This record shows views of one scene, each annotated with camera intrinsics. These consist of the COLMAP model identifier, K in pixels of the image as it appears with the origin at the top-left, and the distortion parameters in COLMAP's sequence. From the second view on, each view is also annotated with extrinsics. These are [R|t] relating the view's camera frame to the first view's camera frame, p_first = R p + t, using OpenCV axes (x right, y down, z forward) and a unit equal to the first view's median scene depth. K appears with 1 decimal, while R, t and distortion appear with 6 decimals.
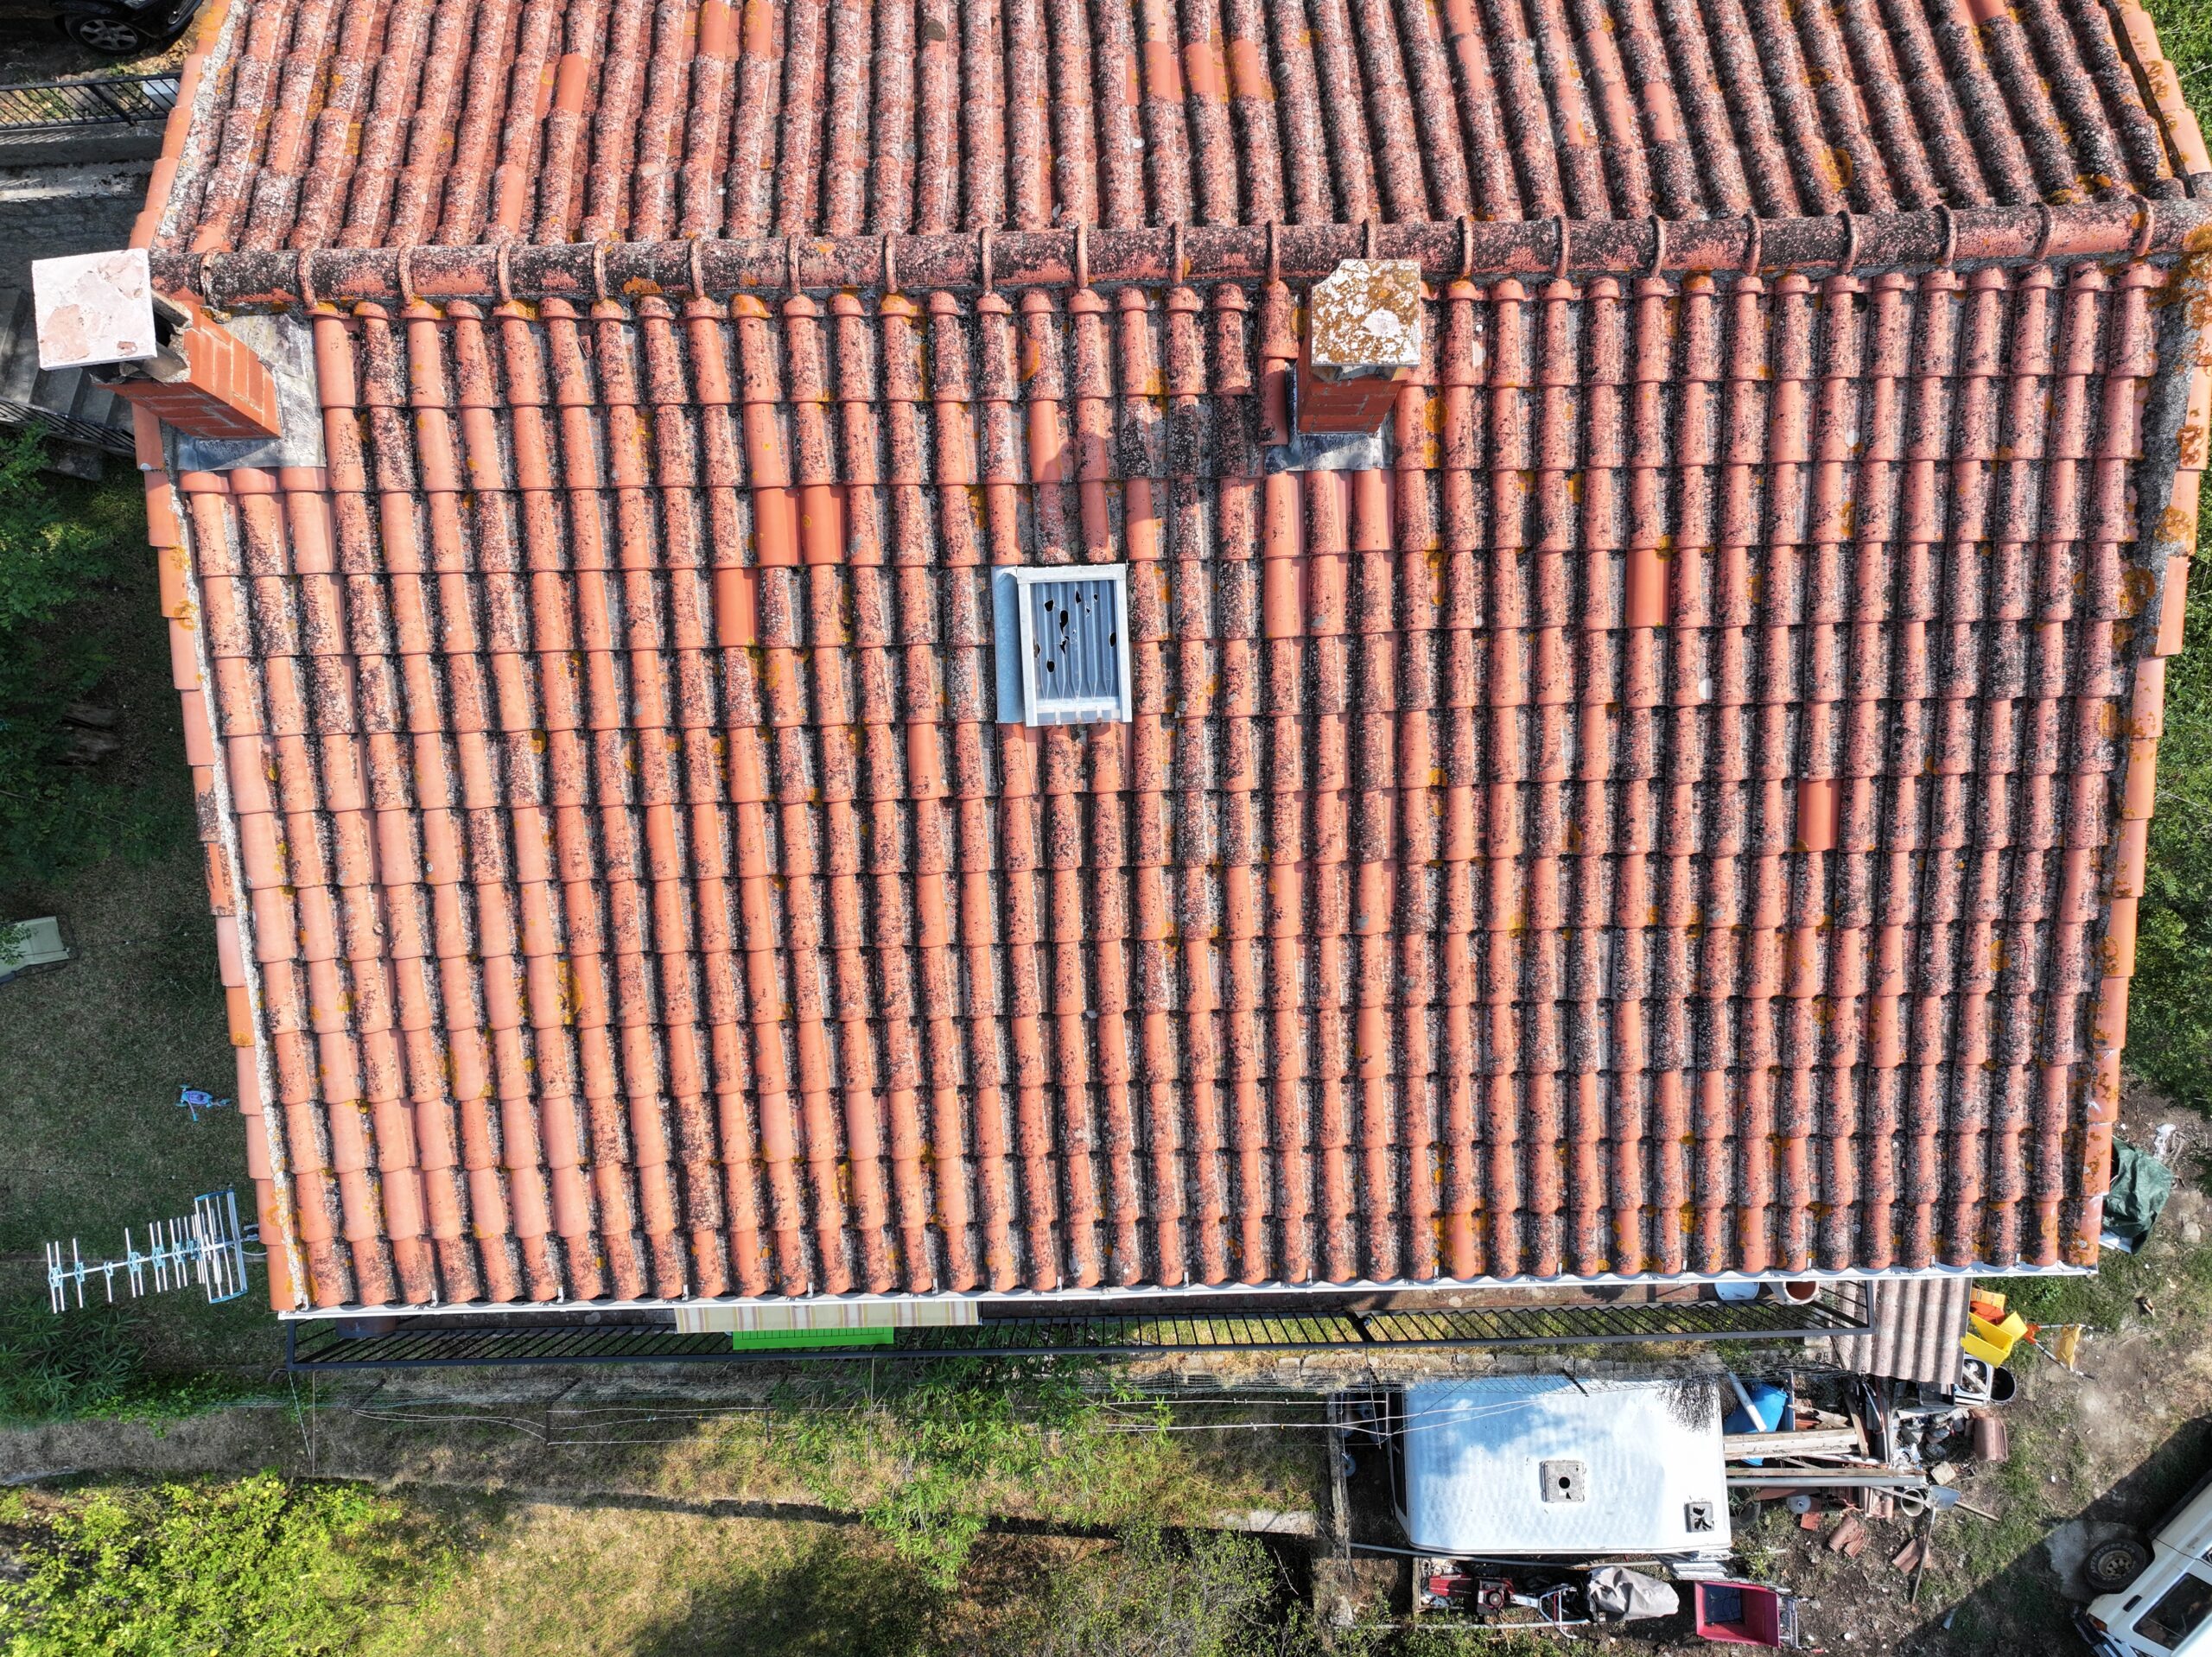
lens RADIAL K [[1567.5, 0, 1106.0], [0, 1567.5, 828.5], [0, 0, 1]] dist [-0.003590, 0.003484]
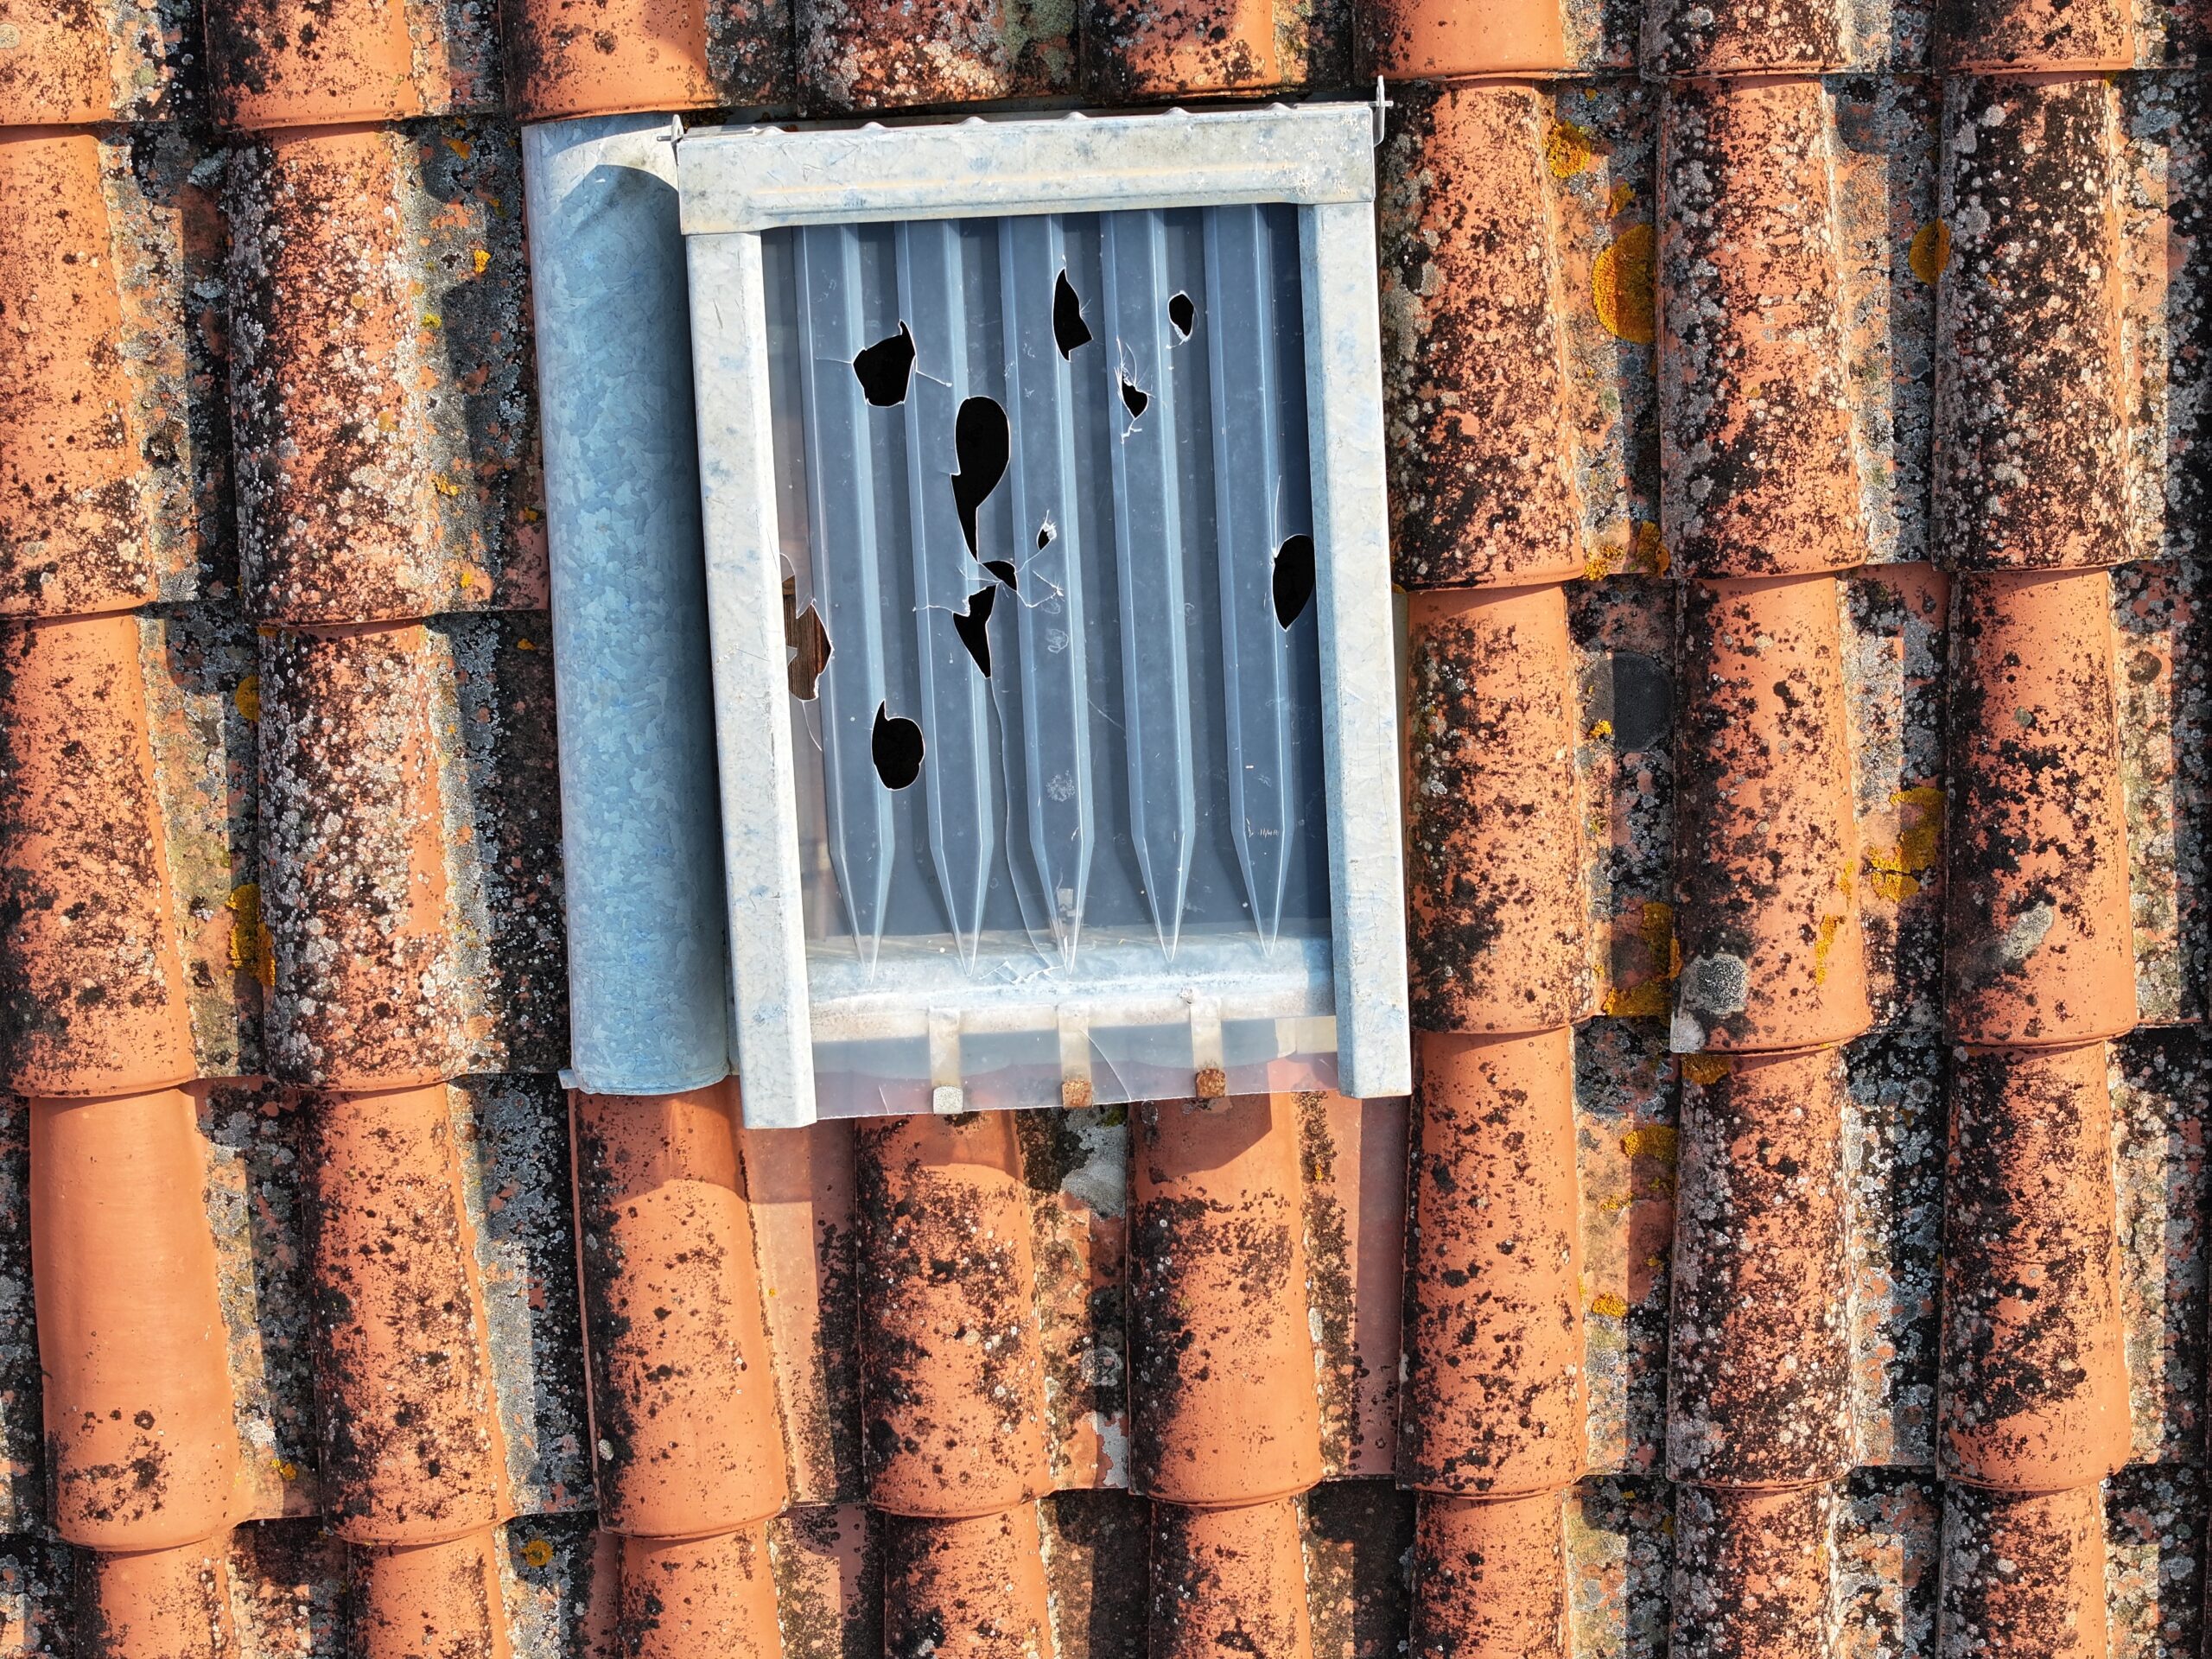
lens RADIAL K [[4440.9, 0, 1106.0], [0, 4440.9, 829.5], [0, 0, 1]] dist [-0.262691, 1.185123]
pose [[0.999982, -0.004016, -0.004375, -0.011980], [0.003971, 0.999940, -0.010249, -0.088383], [0.004416, 0.010232, 0.999938, 0.539115]]
